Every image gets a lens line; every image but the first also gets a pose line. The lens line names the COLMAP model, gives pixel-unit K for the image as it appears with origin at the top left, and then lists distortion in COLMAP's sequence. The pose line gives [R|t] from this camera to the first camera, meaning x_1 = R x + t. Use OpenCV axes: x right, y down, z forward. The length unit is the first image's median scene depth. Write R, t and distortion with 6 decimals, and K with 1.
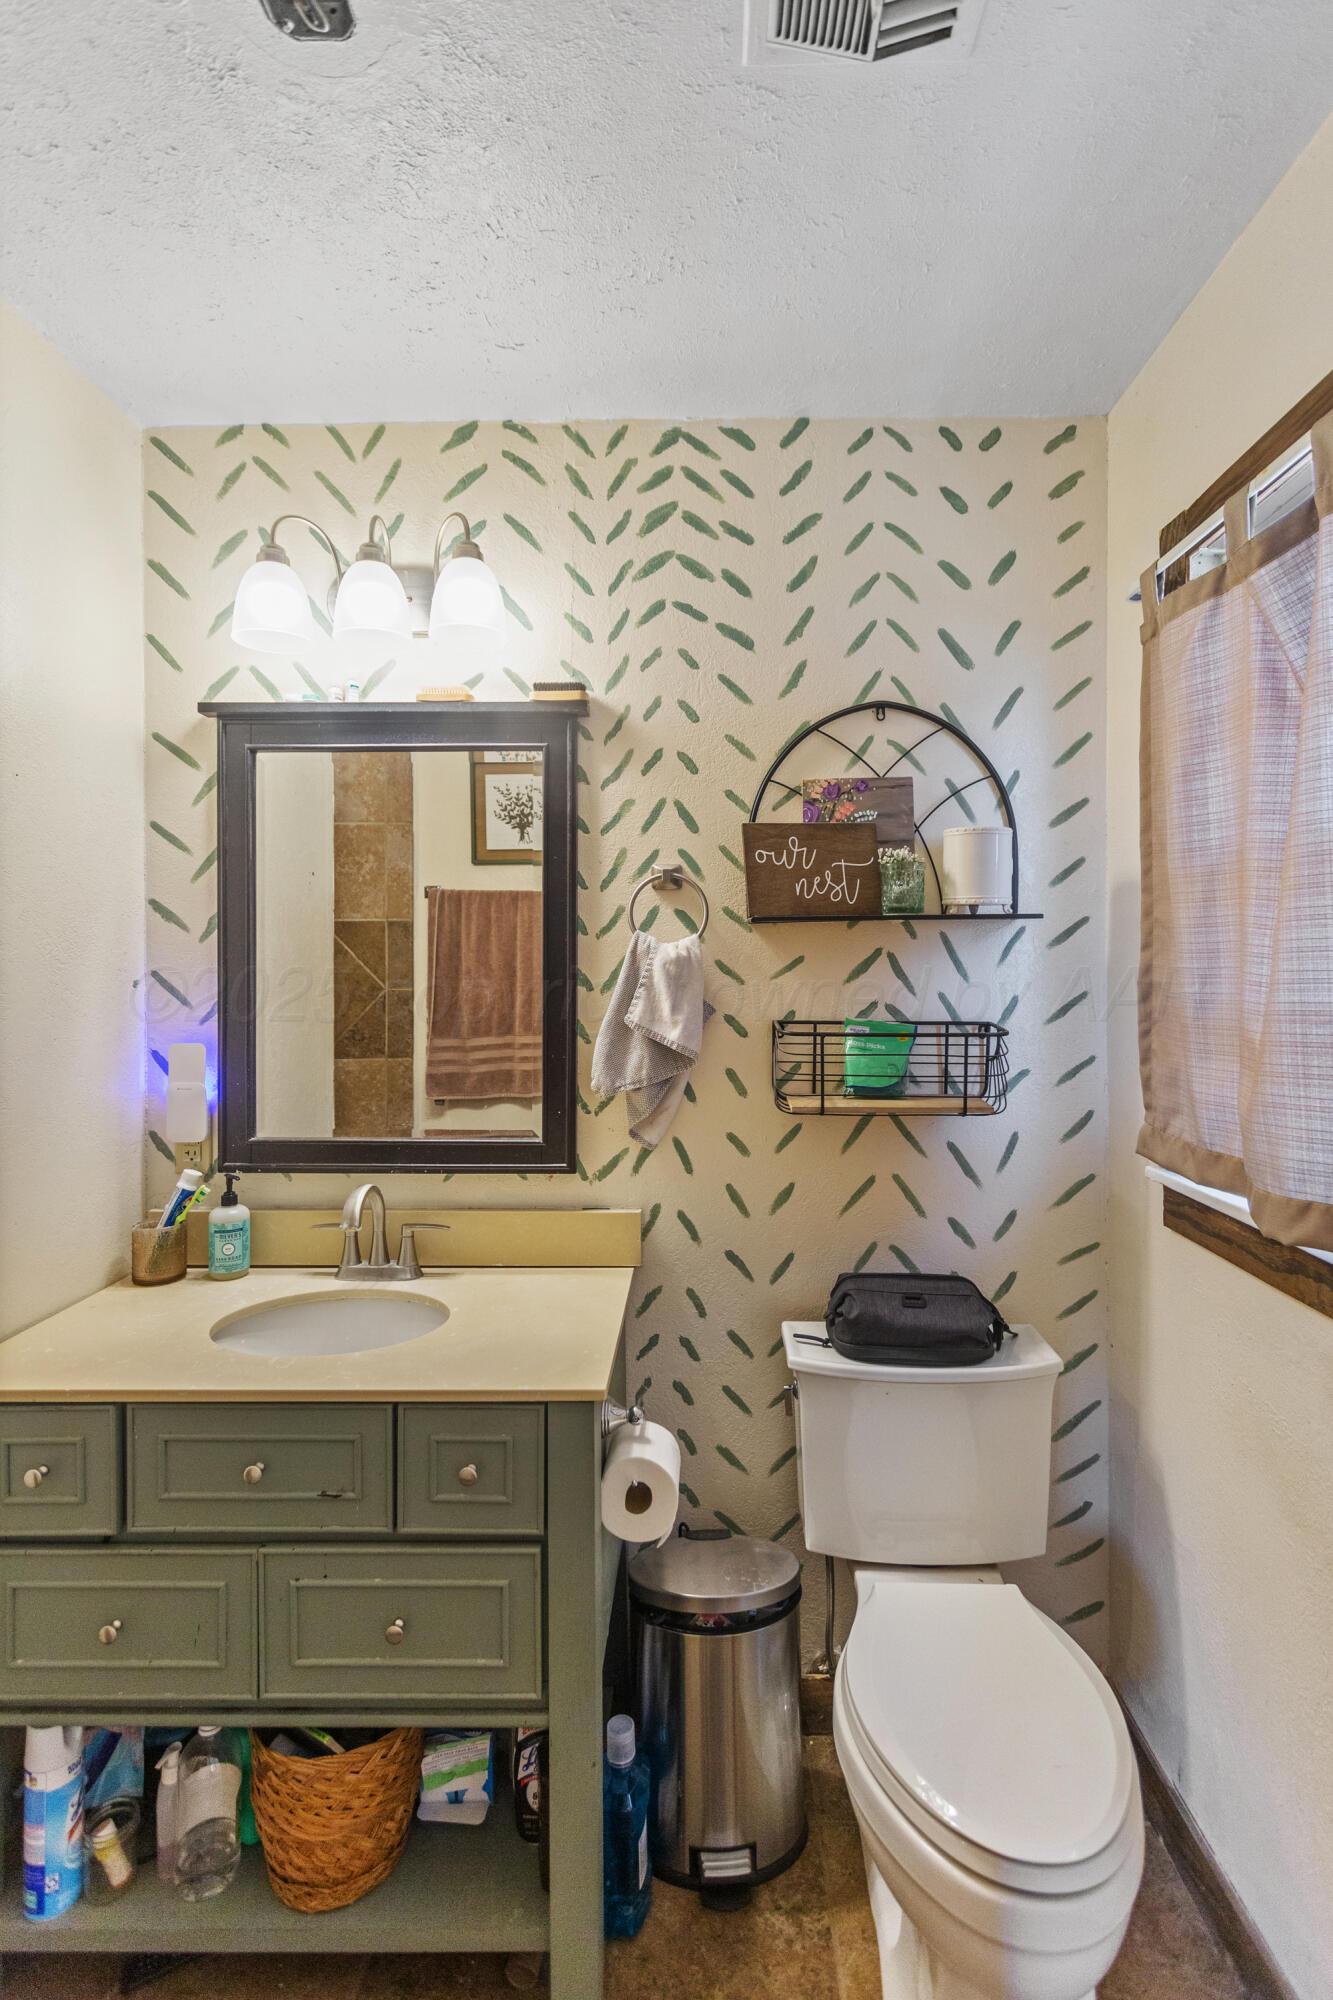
lens RADIAL K [[965.6, 0, 677.1], [0, 965.6, 975.3], [0, 0, 1]] dist [0.002722, 0.001608]
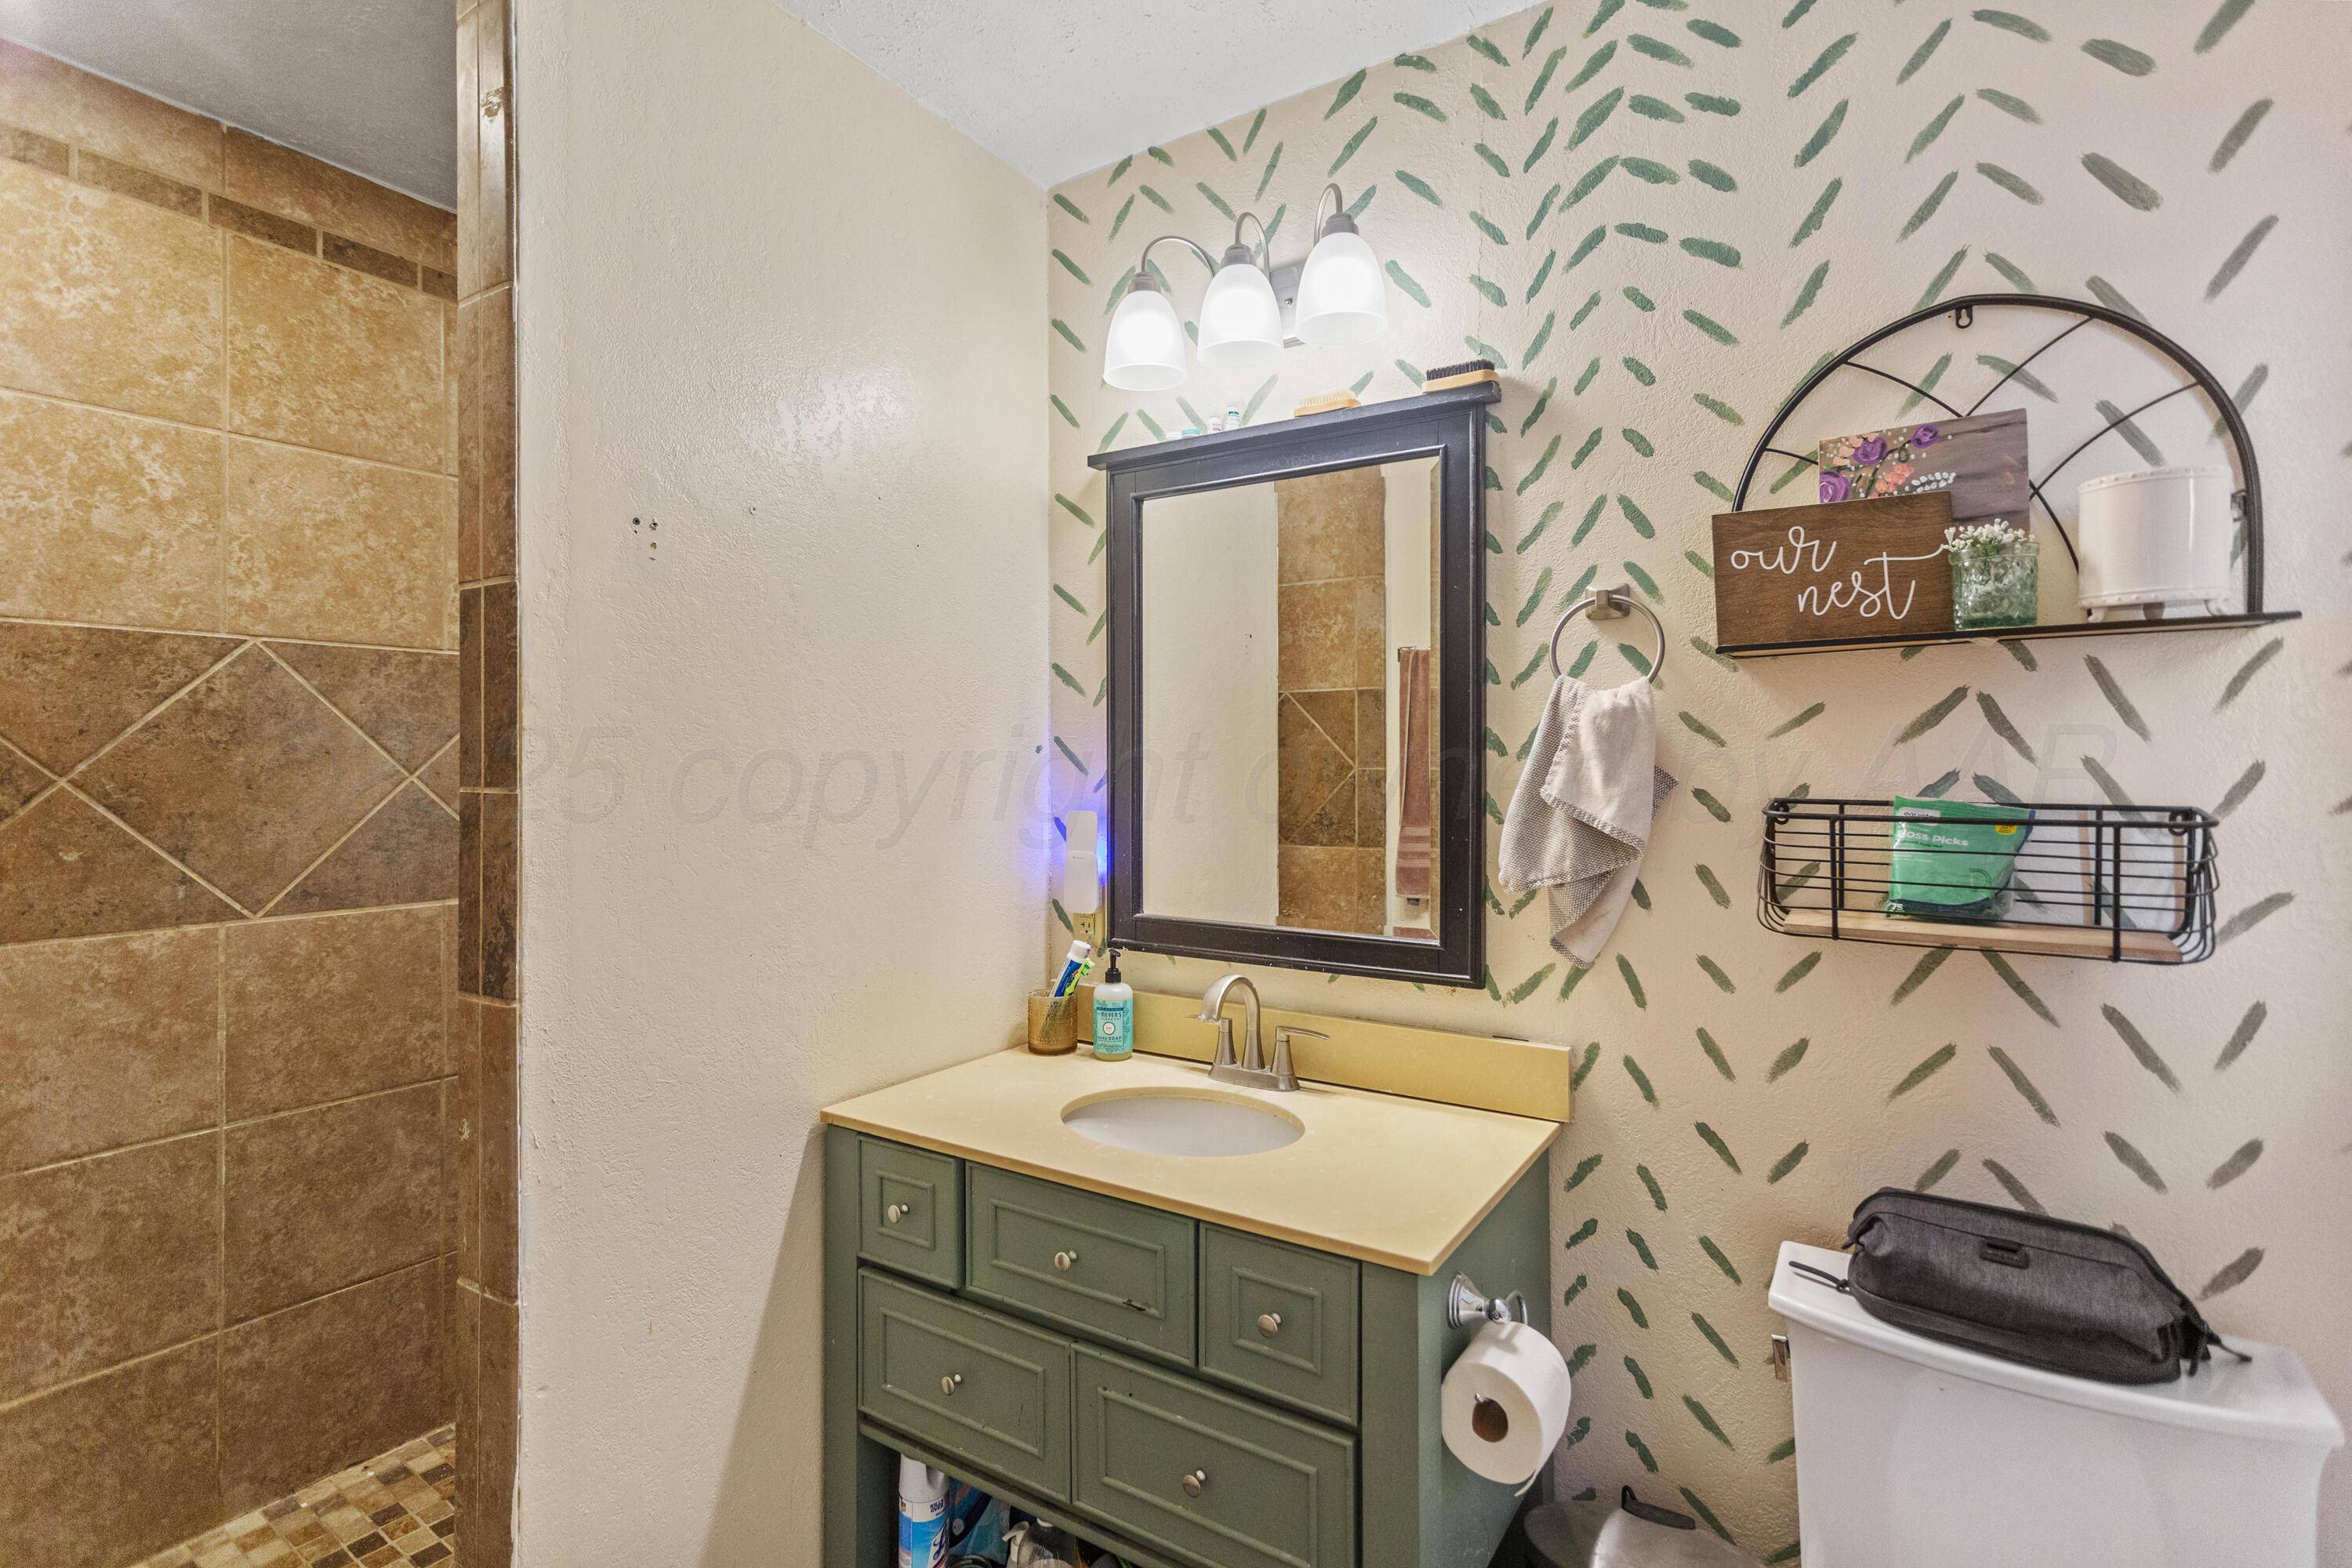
lens RADIAL K [[1116.8, 0, 1172.6], [0, 1116.8, 767.6], [0, 0, 1]] dist [0.008433, -0.001039]
pose [[0.845054, 0.002285, -0.534675, 0.168547], [-0.004317, 0.999987, -0.002550, 0.029399], [0.534663, 0.004463, 0.845054, 0.102371]]
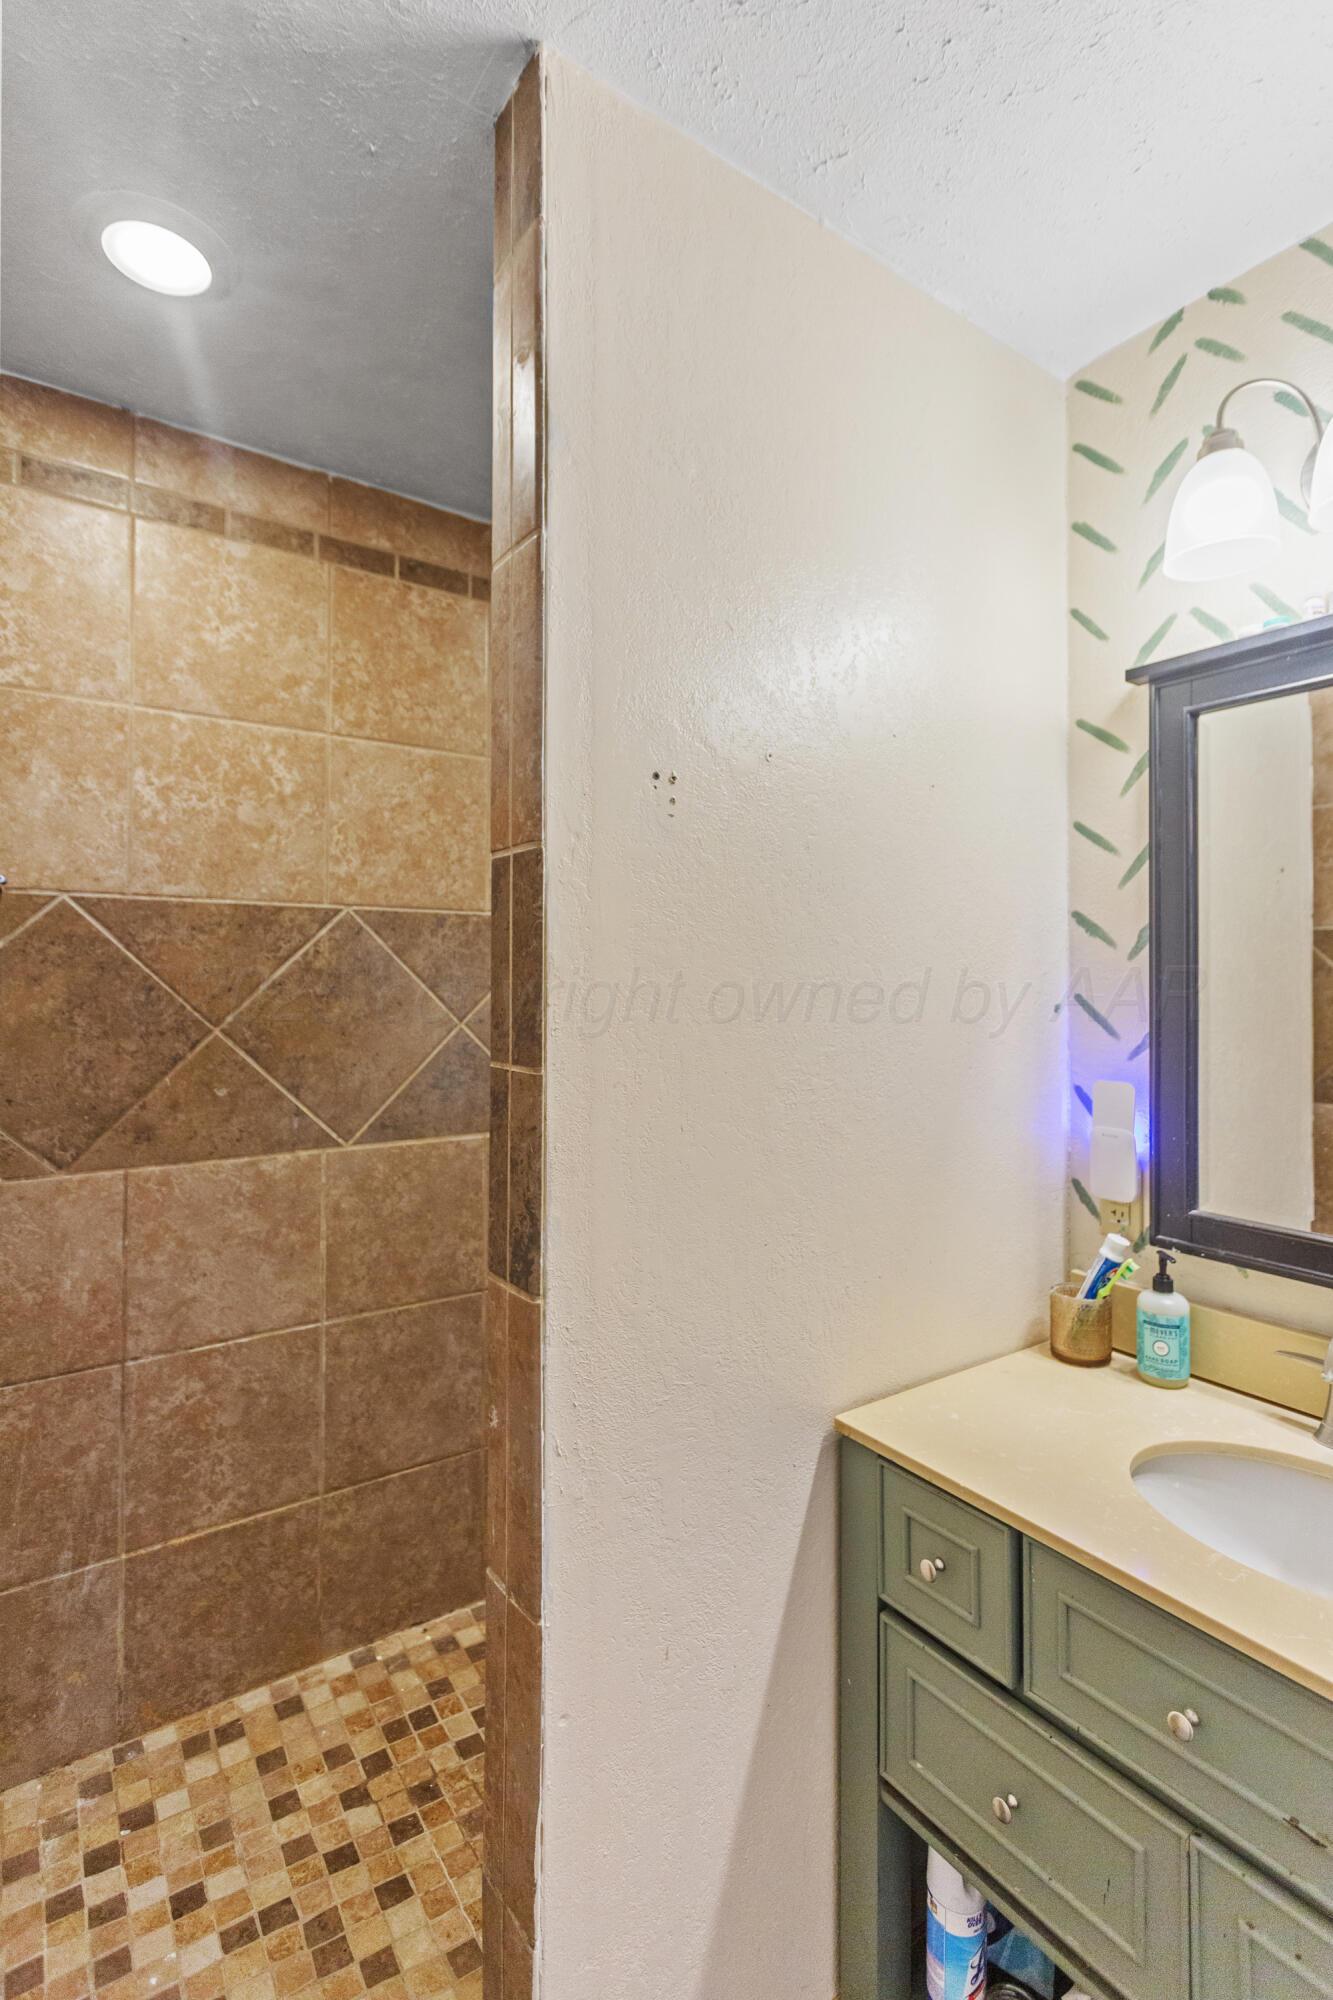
lens RADIAL K [[930.3, 0, 702.8], [0, 930.3, 971.9], [0, 0, 1]] dist [0.001021, 0.000984]
pose [[0.603926, -0.005371, -0.797022, -0.079721], [-0.007475, 0.999895, -0.012402, -0.011528], [0.797005, 0.013448, 0.603823, 0.230127]]
